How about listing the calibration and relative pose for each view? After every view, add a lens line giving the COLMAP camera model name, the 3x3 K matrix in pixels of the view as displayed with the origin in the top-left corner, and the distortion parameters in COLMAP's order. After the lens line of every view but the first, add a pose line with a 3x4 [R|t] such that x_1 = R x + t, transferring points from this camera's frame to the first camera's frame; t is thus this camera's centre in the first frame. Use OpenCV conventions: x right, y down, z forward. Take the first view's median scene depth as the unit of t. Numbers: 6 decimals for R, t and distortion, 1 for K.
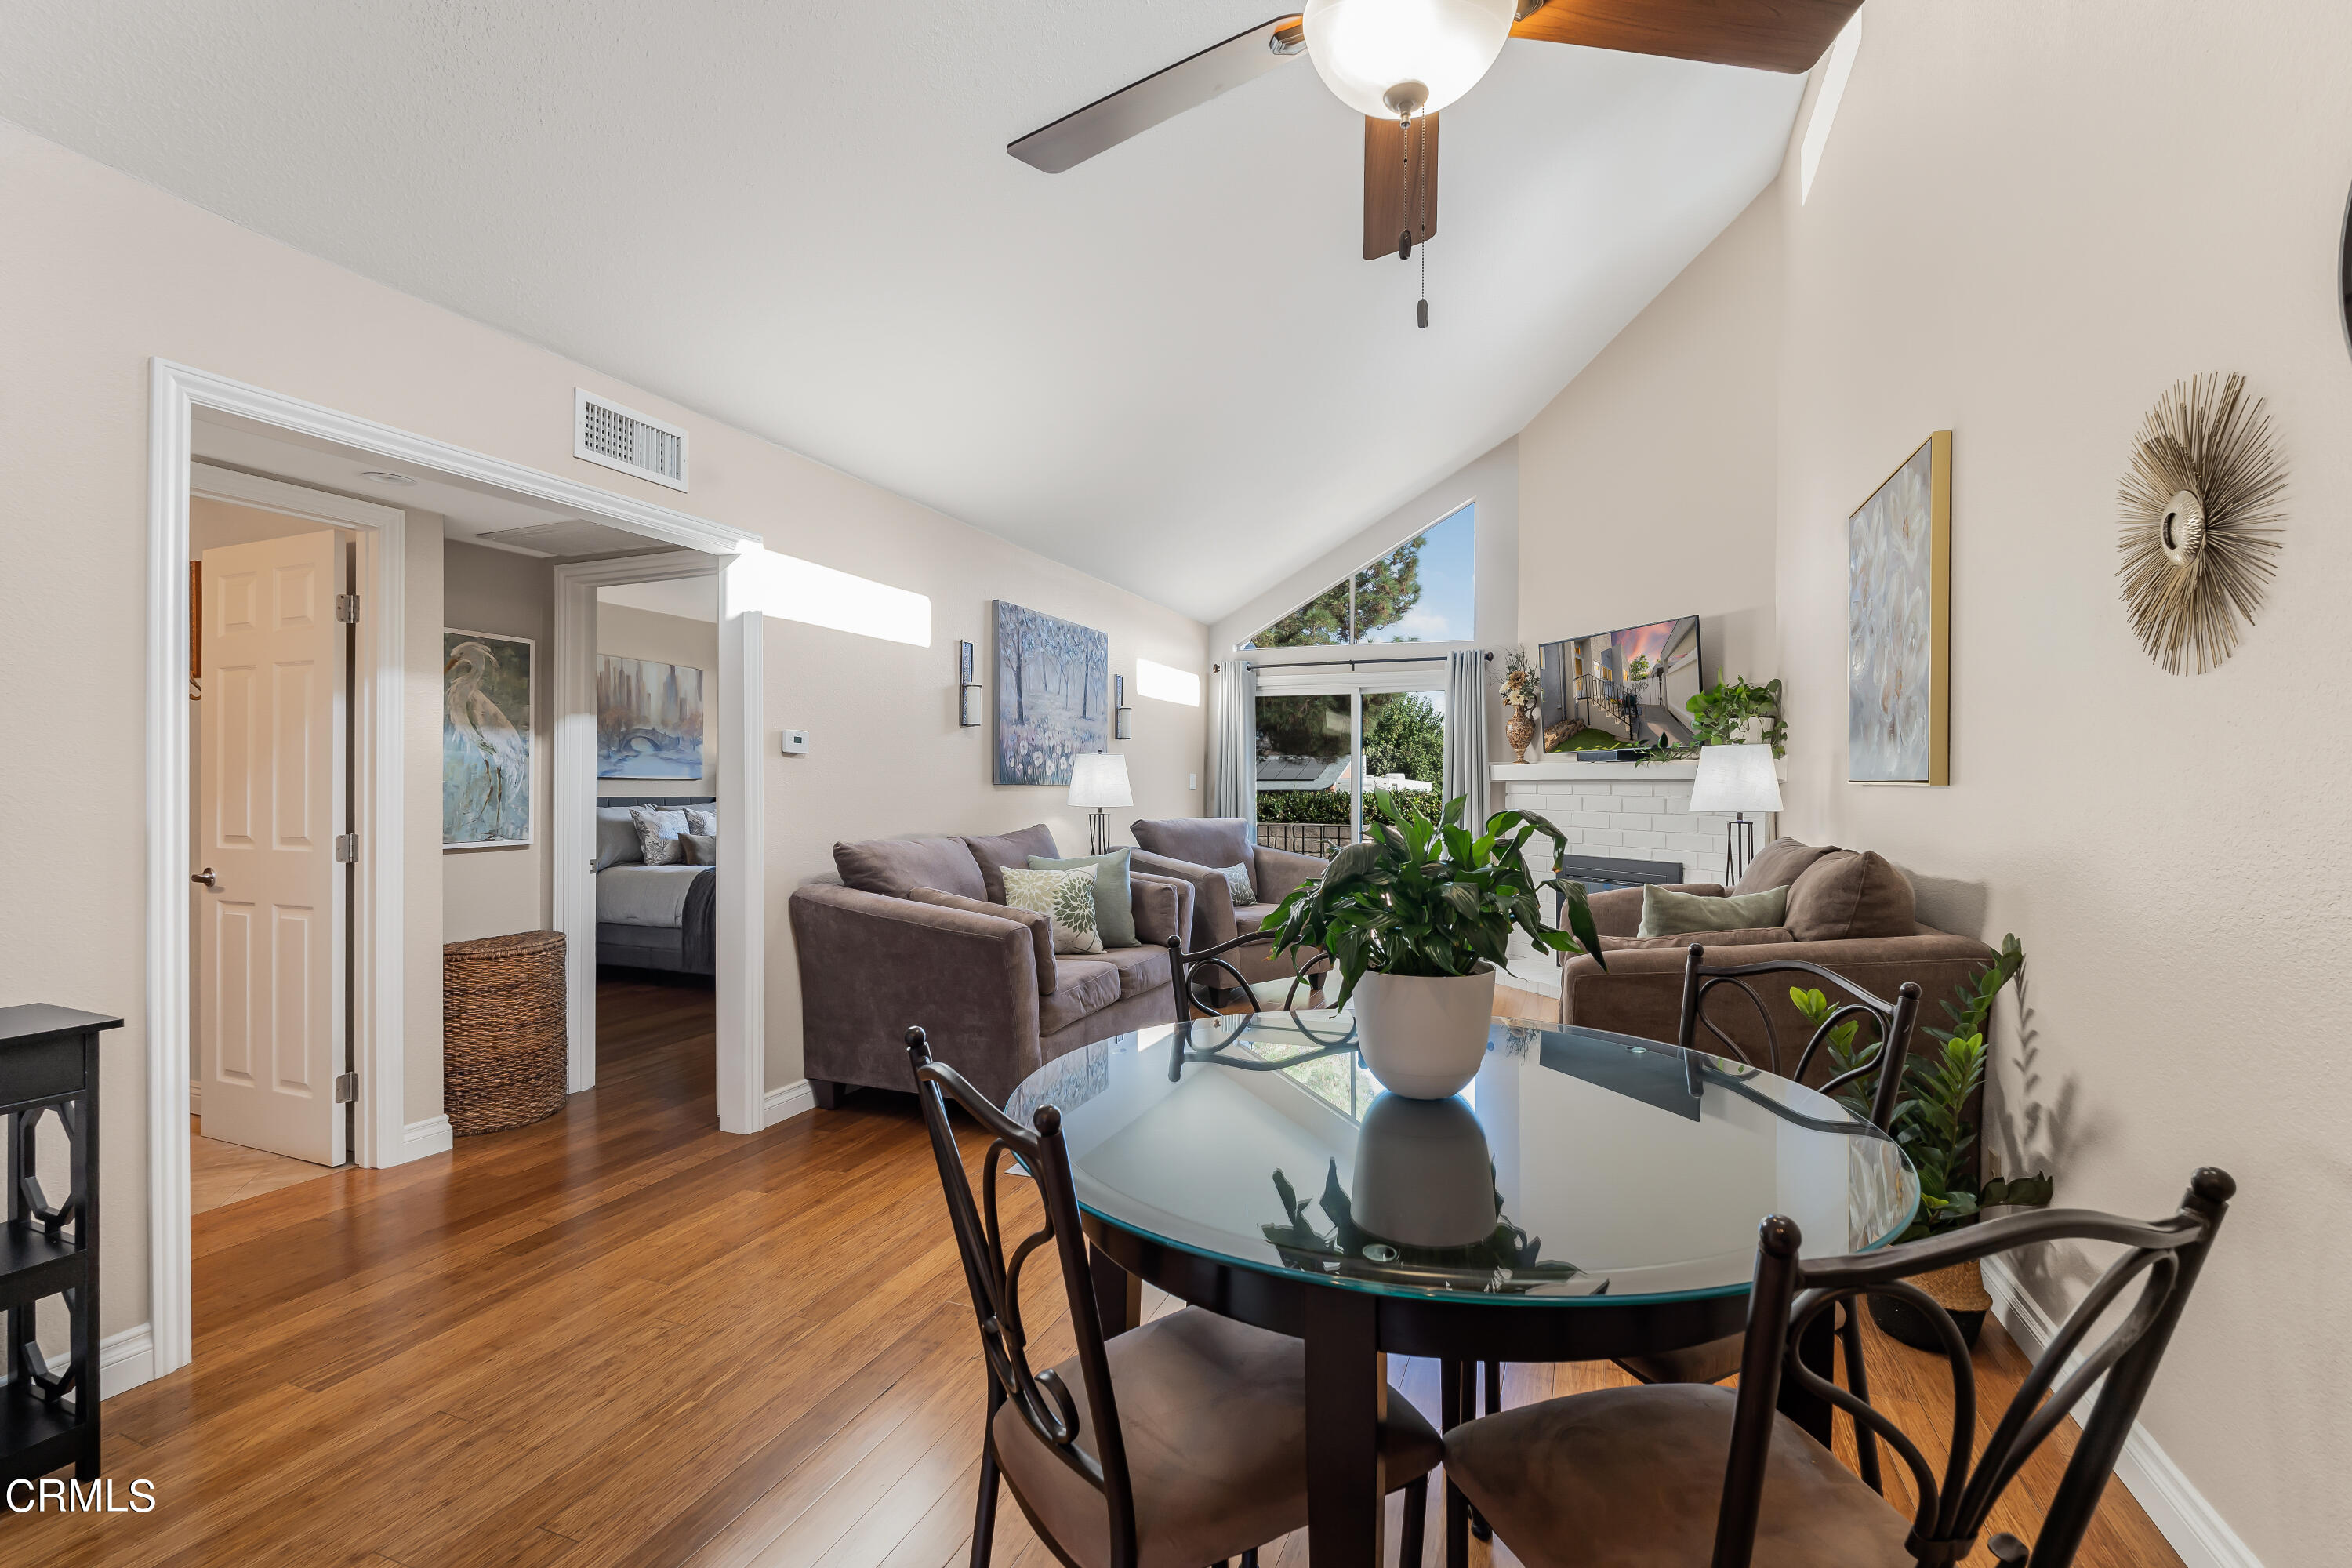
lens RADIAL K [[1032.3, 0, 1162.1], [0, 1032.3, 784.3], [0, 0, 1]] dist [-0.011425, 0.003315]
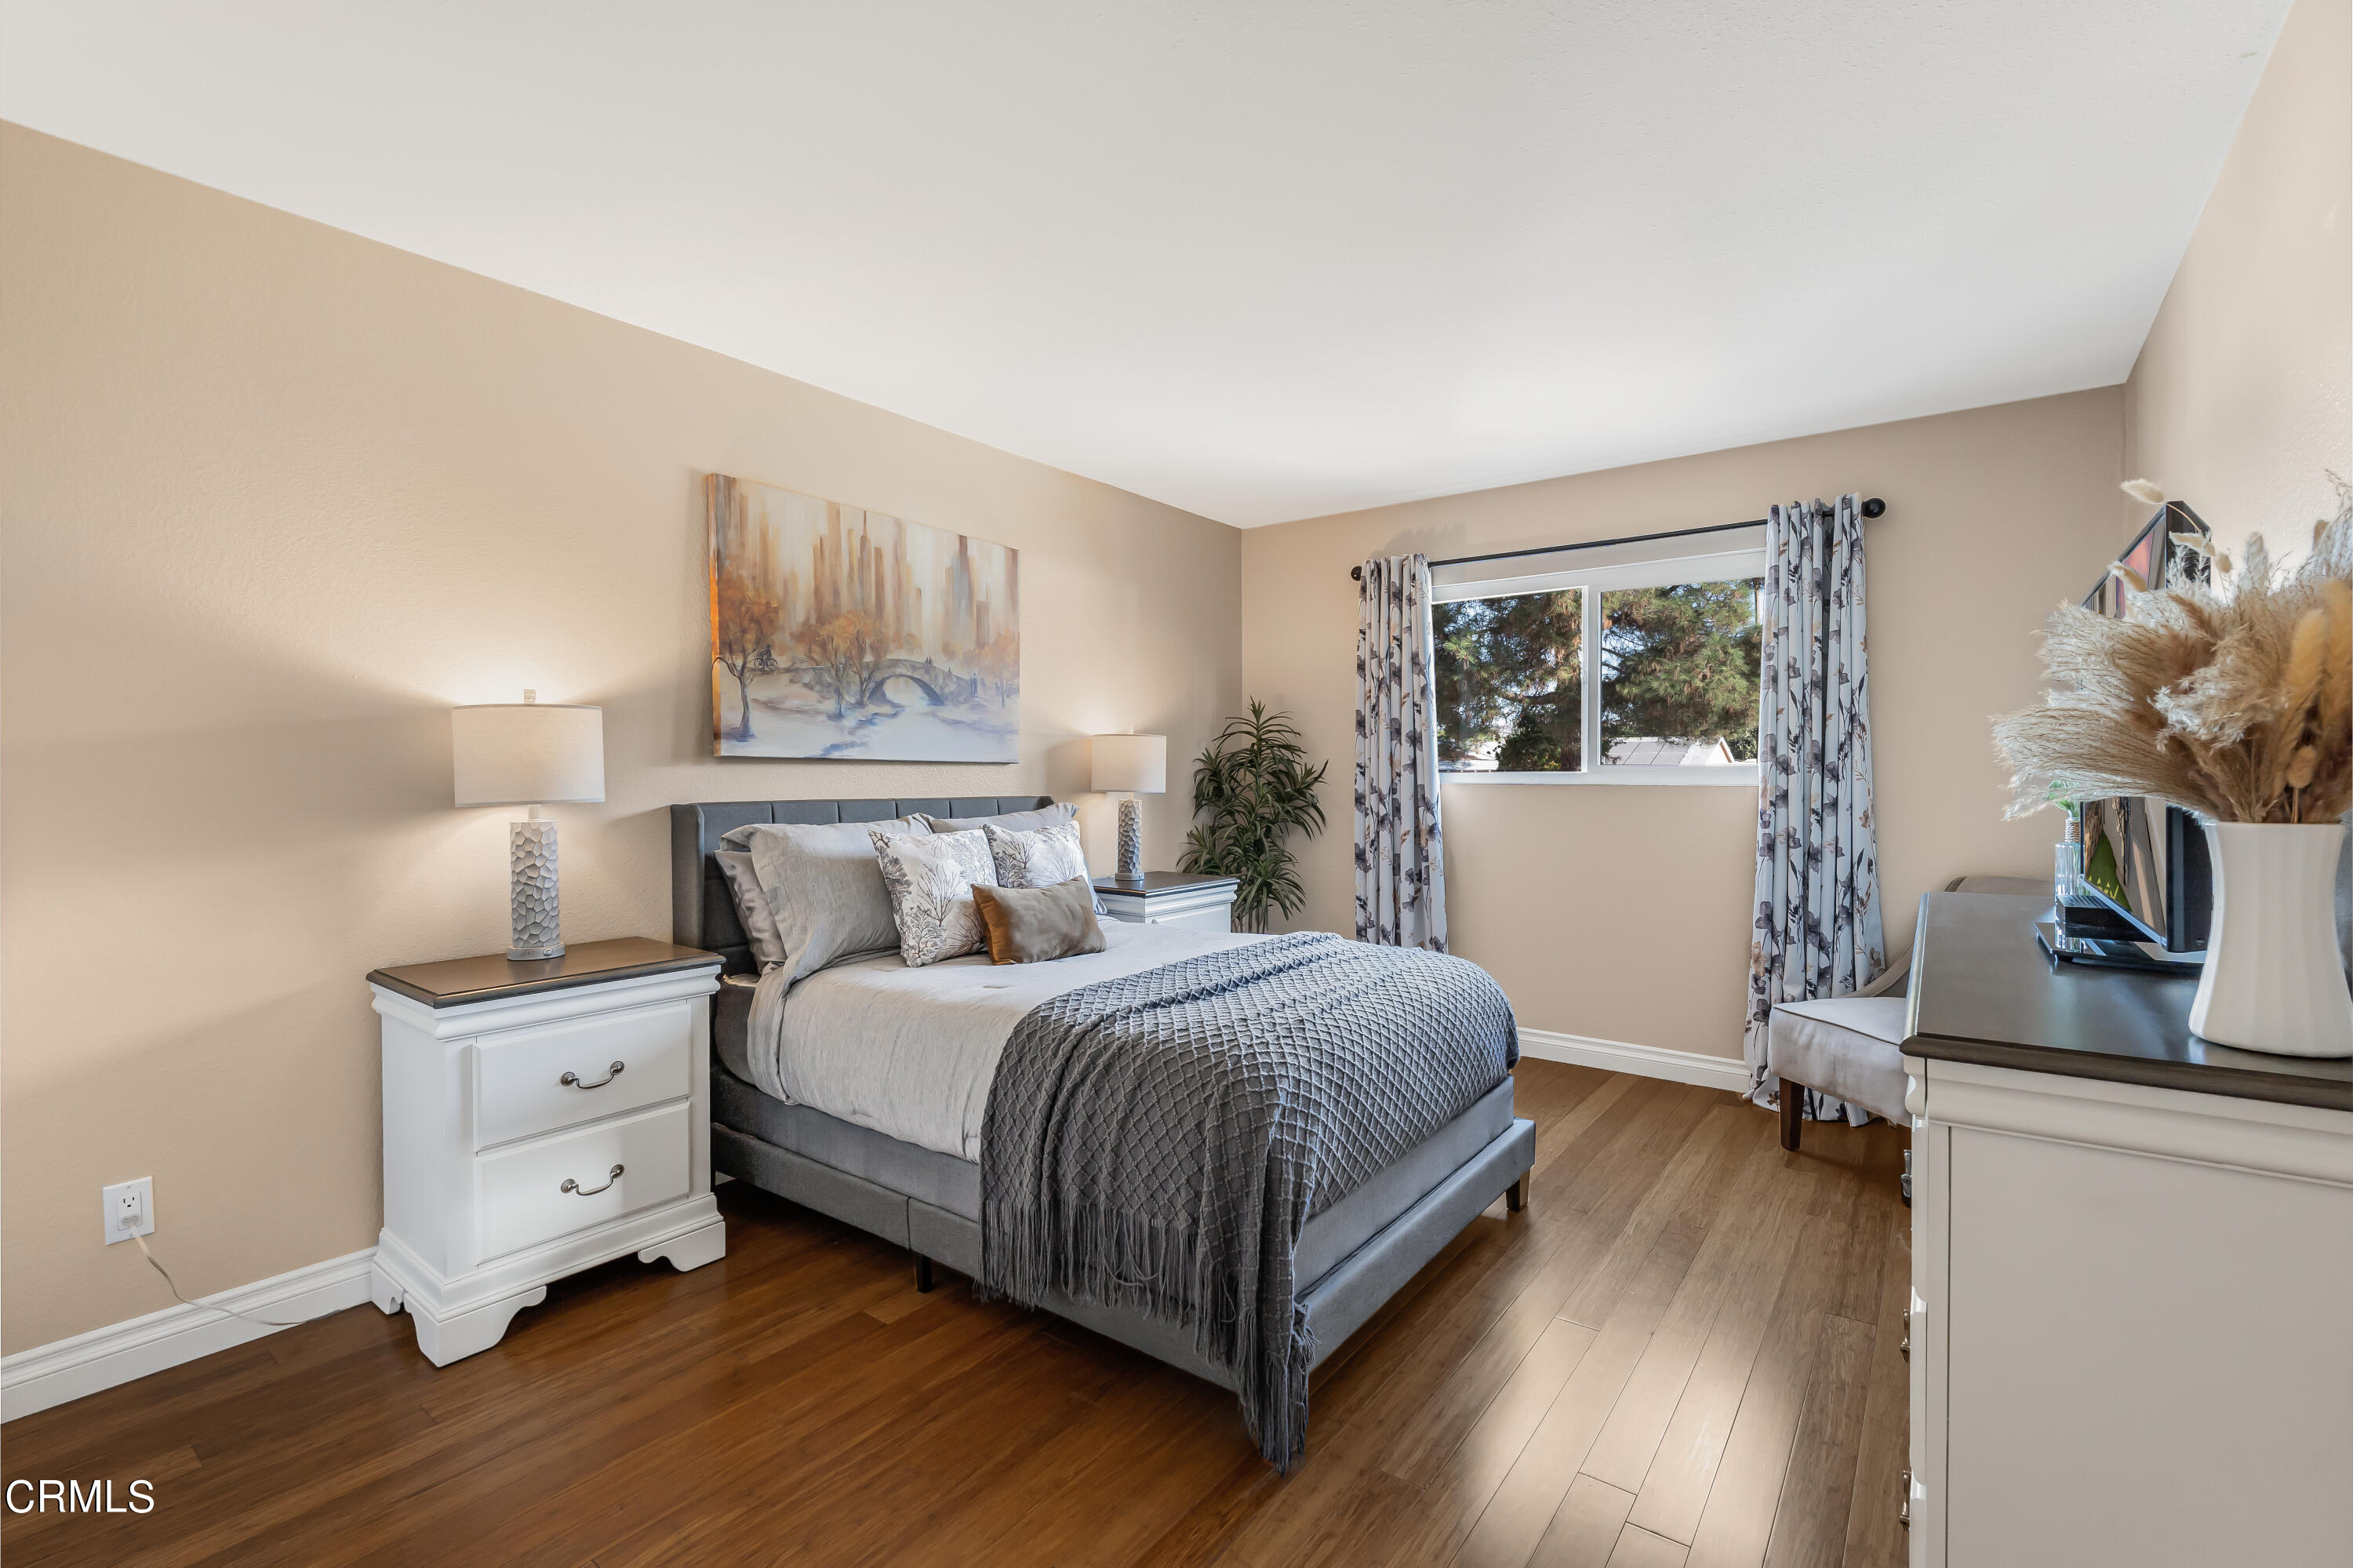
lens RADIAL K [[1032.8, 0, 1153.8], [0, 1032.8, 783.9], [0, 0, 1]] dist [-0.011425, 0.003315]
pose [[0.959745, -0.012462, -0.280595, -0.267351], [0.014618, 0.999878, 0.005592, 0.004110], [0.280491, -0.009468, 0.959810, 0.588755]]
